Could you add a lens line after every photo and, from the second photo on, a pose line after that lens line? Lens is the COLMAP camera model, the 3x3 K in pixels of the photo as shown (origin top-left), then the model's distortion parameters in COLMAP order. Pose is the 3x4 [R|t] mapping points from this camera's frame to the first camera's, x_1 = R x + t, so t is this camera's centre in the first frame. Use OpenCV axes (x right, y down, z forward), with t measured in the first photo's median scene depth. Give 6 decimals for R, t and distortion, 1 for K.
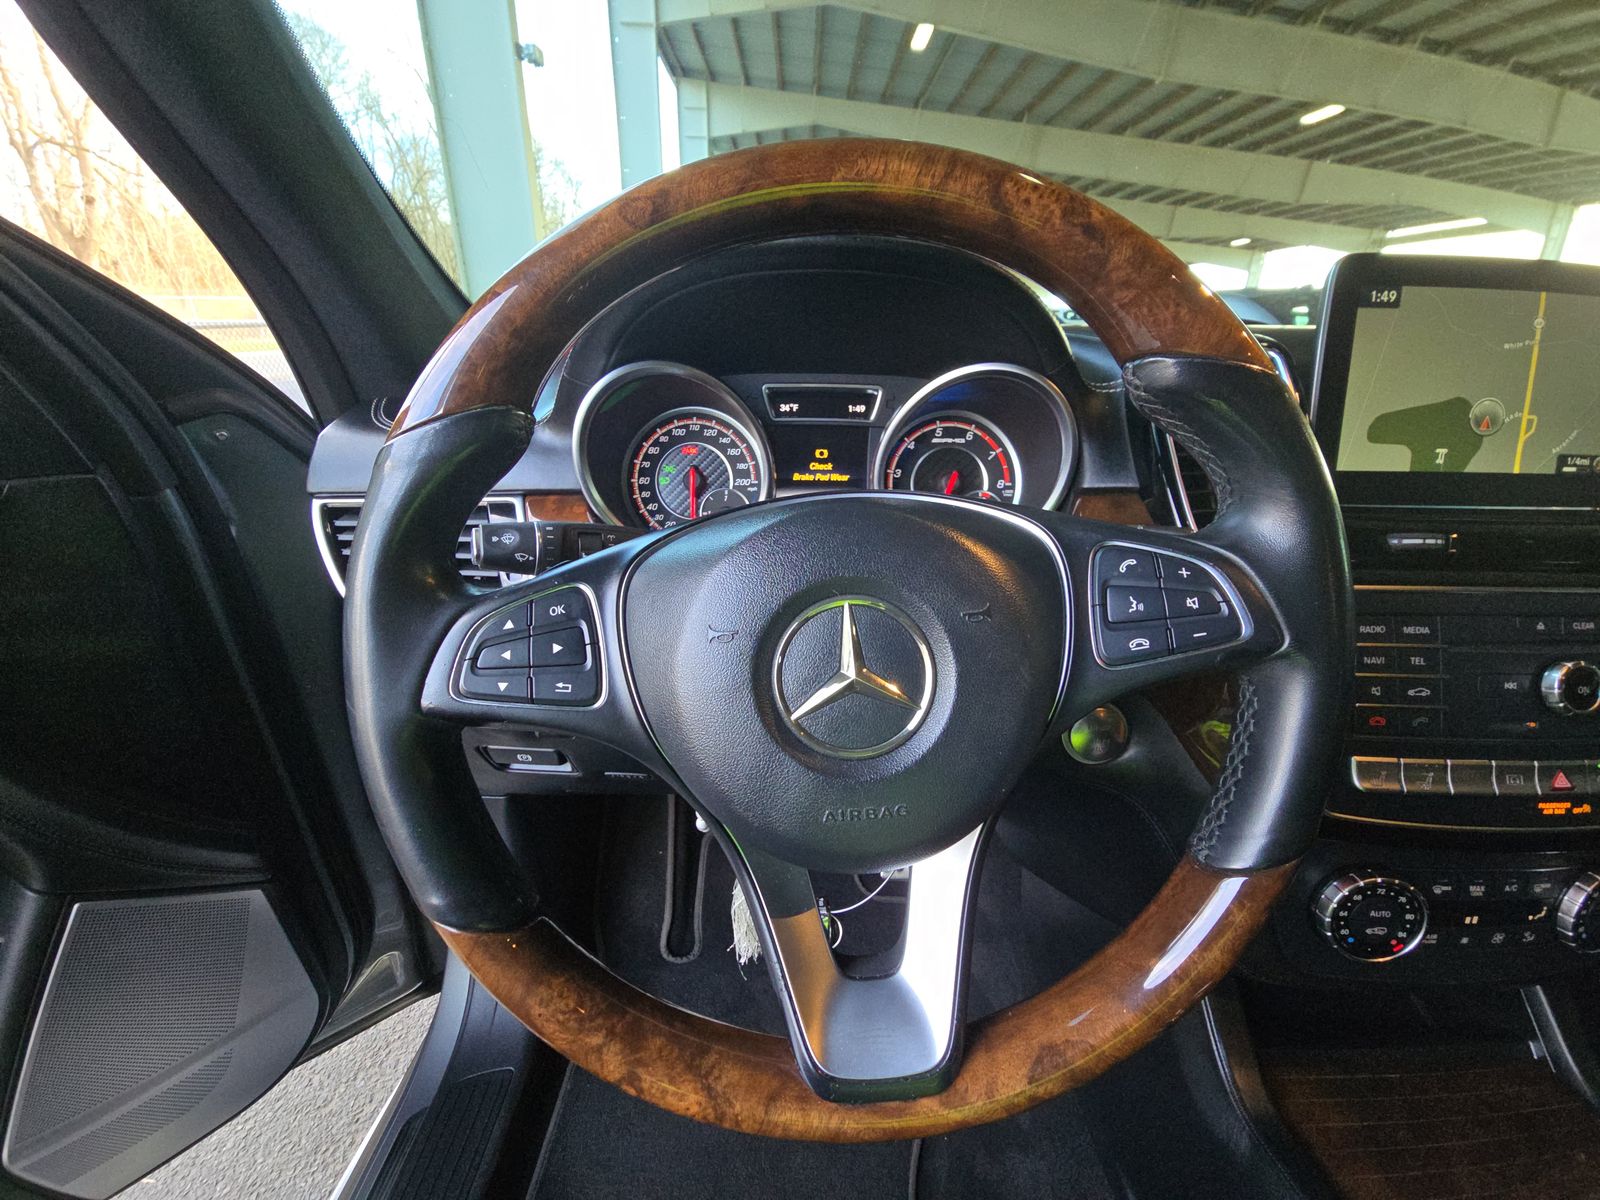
lens RADIAL K [[643.5, 0, 795.3], [0, 643.5, 596.2], [0, 0, 1]] dist [-0.015702, -0.001343]
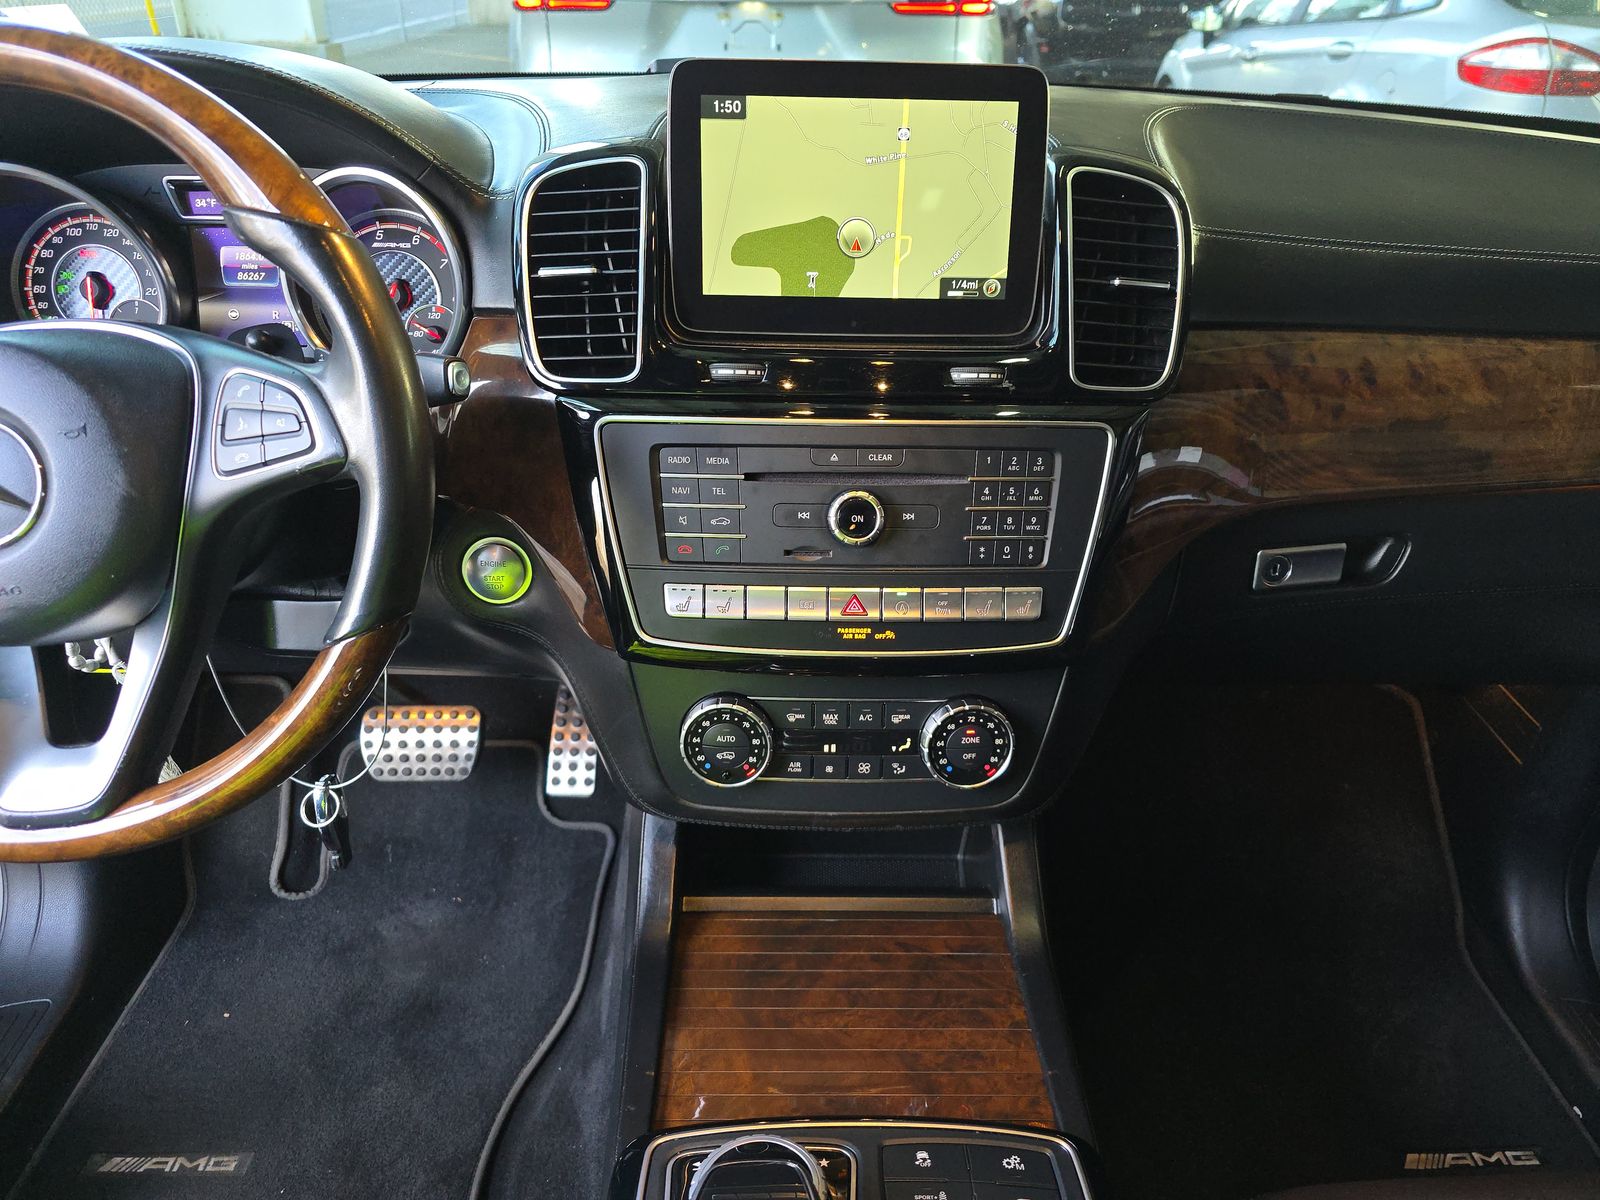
lens RADIAL K [[1081.2, 0, 792.6], [0, 1081.2, 597.1], [0, 0, 1]] dist [0.003598, -0.009725]
pose [[0.999343, -0.000036, 0.036256, 0.728681], [-0.005347, 0.988919, 0.148363, 0.008435], [-0.035860, -0.148459, 0.988268, -0.536444]]
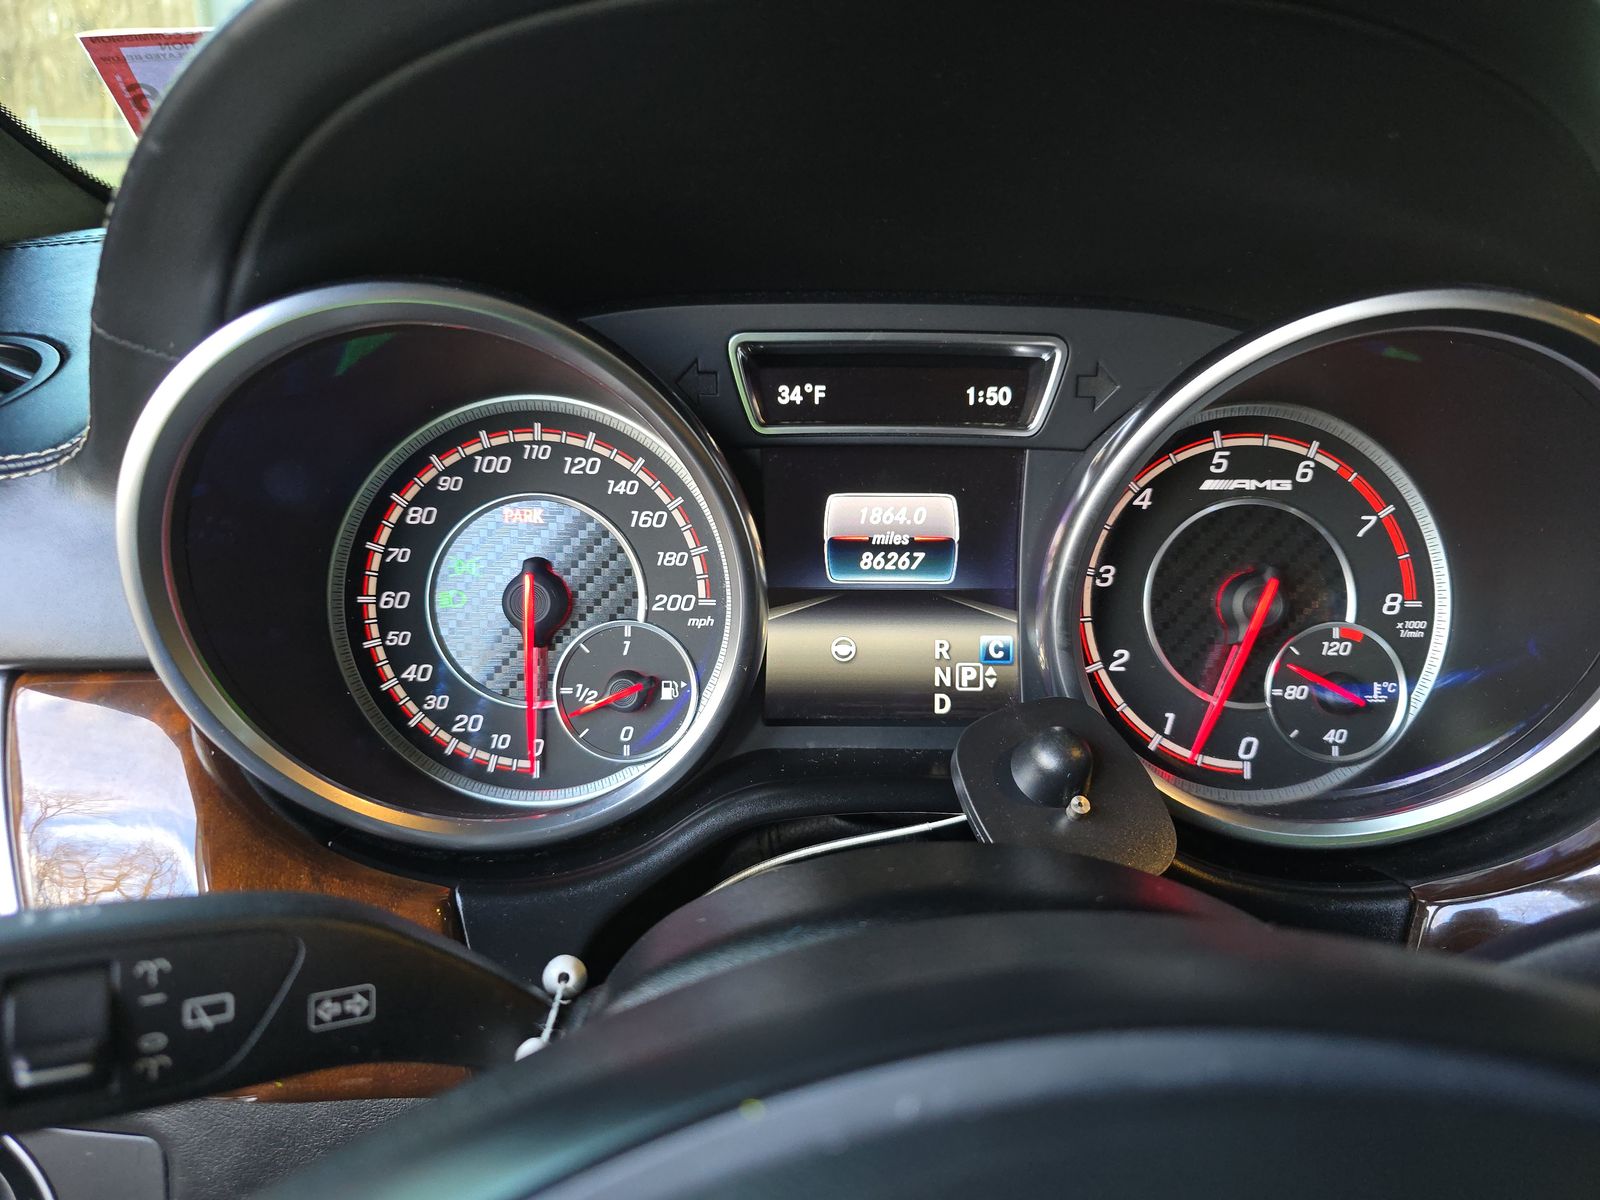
lens RADIAL K [[1081.2, 0, 804.5], [0, 1081.2, 609.6], [0, 0, 1]] dist [0.003598, -0.009725]
pose [[0.999809, -0.005954, 0.018615, -0.020397], [0.006830, 0.998856, -0.047323, -0.145954], [-0.018312, 0.047441, 0.998706, 0.403780]]
